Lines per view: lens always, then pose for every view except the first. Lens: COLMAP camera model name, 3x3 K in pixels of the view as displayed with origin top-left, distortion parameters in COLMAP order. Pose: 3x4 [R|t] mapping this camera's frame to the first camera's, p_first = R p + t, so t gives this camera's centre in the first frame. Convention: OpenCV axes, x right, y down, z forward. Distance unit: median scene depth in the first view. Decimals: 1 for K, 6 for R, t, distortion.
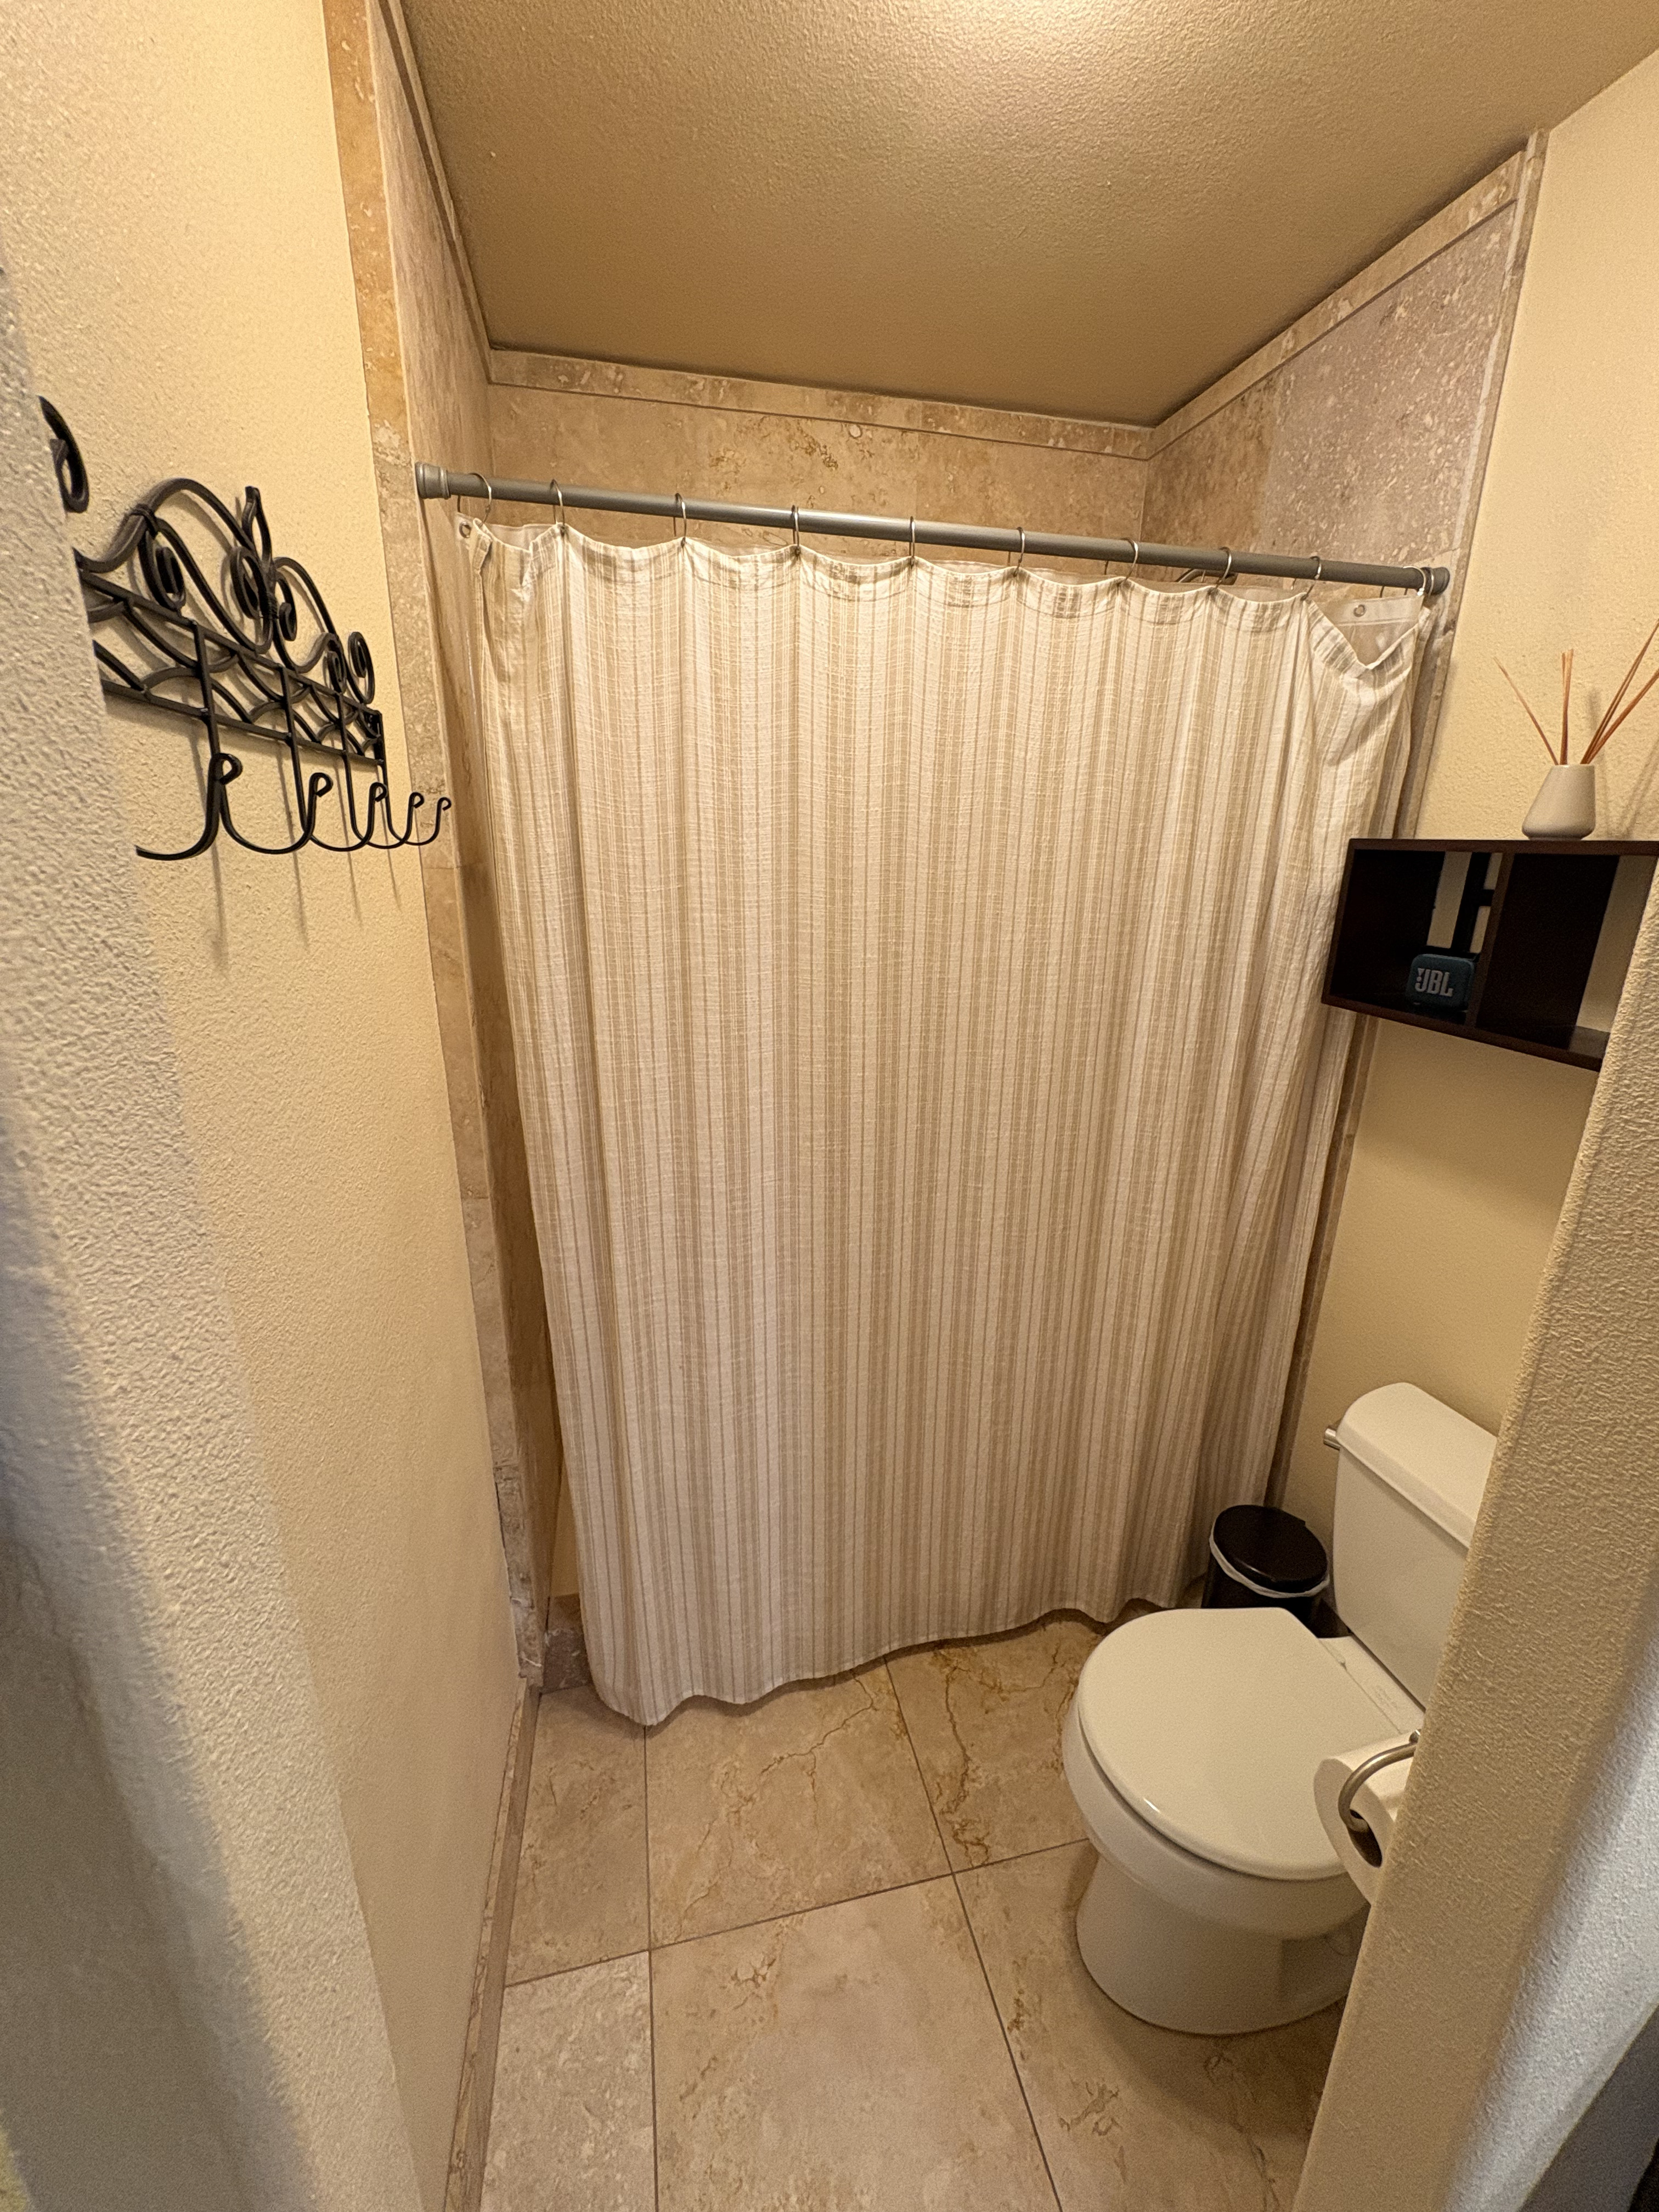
lens RADIAL K [[880.2, 0, 824.2], [0, 880.2, 1113.0], [0, 0, 1]] dist [0.000876, -0.000426]
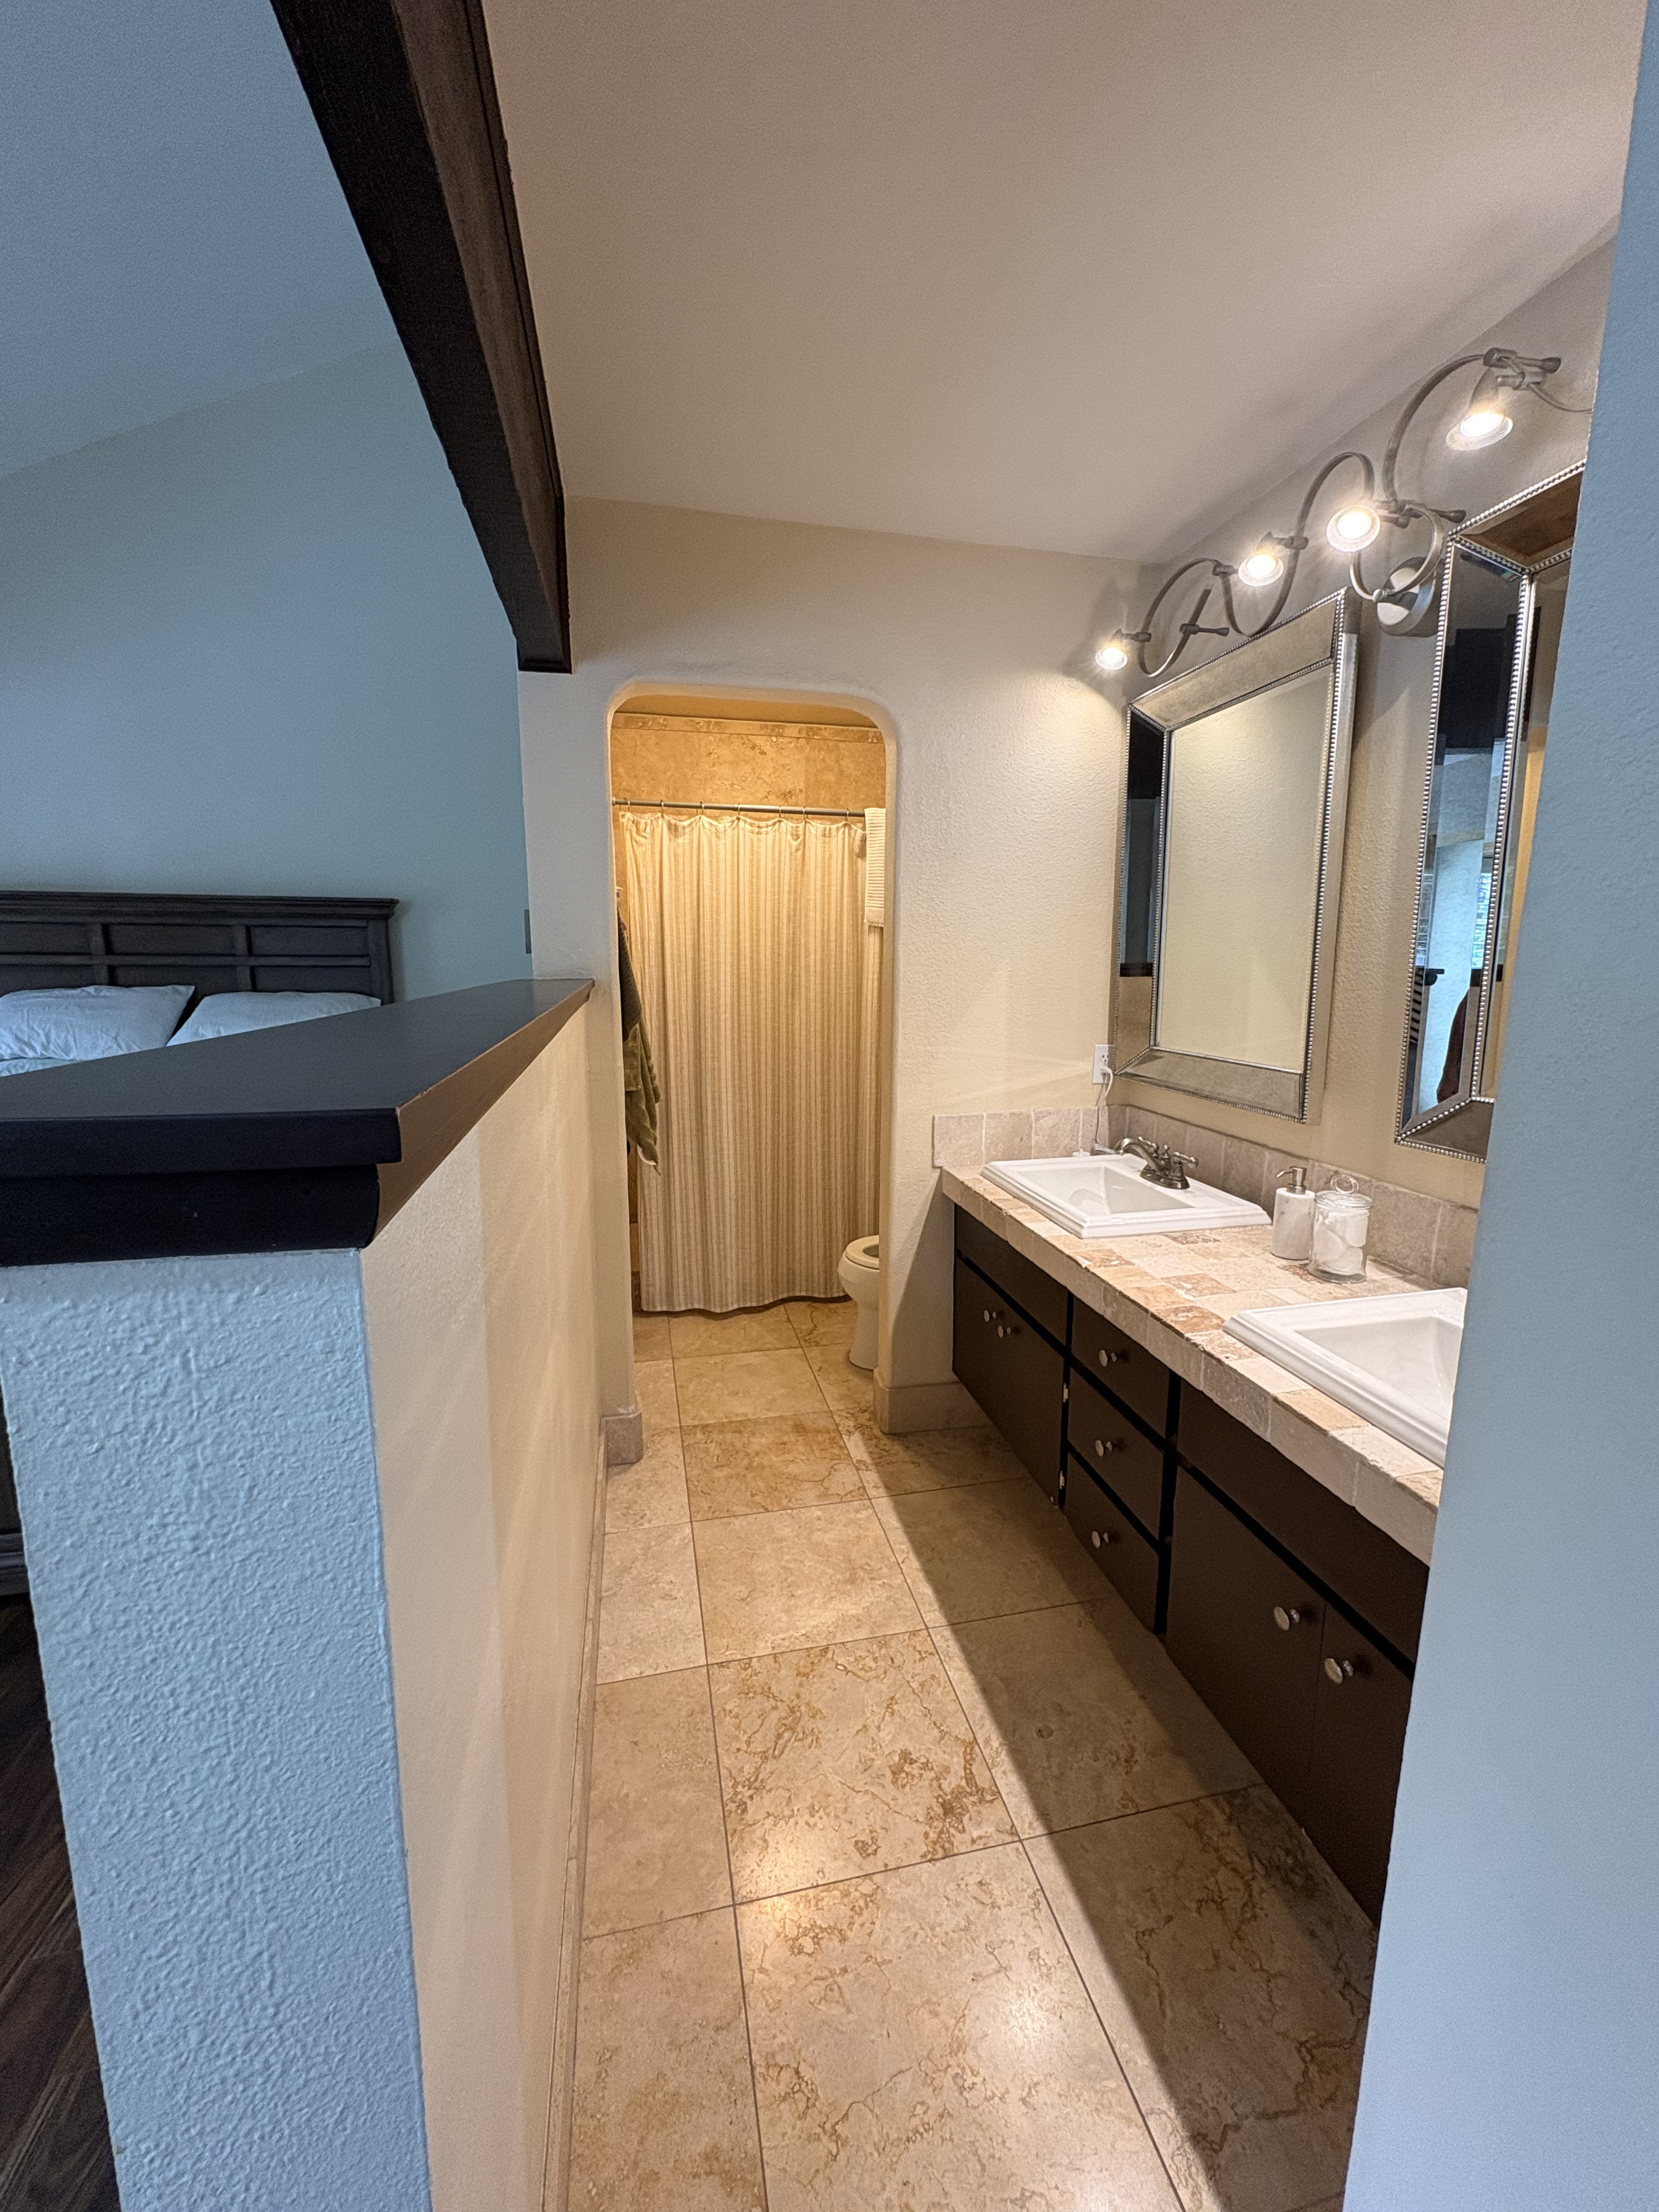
lens RADIAL K [[880.2, 0, 822.7], [0, 880.2, 1095.6], [0, 0, 1]] dist [0.000876, -0.000426]
pose [[0.999980, -0.005663, 0.002974, 0.230310], [0.005991, 0.992081, -0.125456, 0.570300], [-0.002240, 0.125471, 0.992095, -1.640671]]
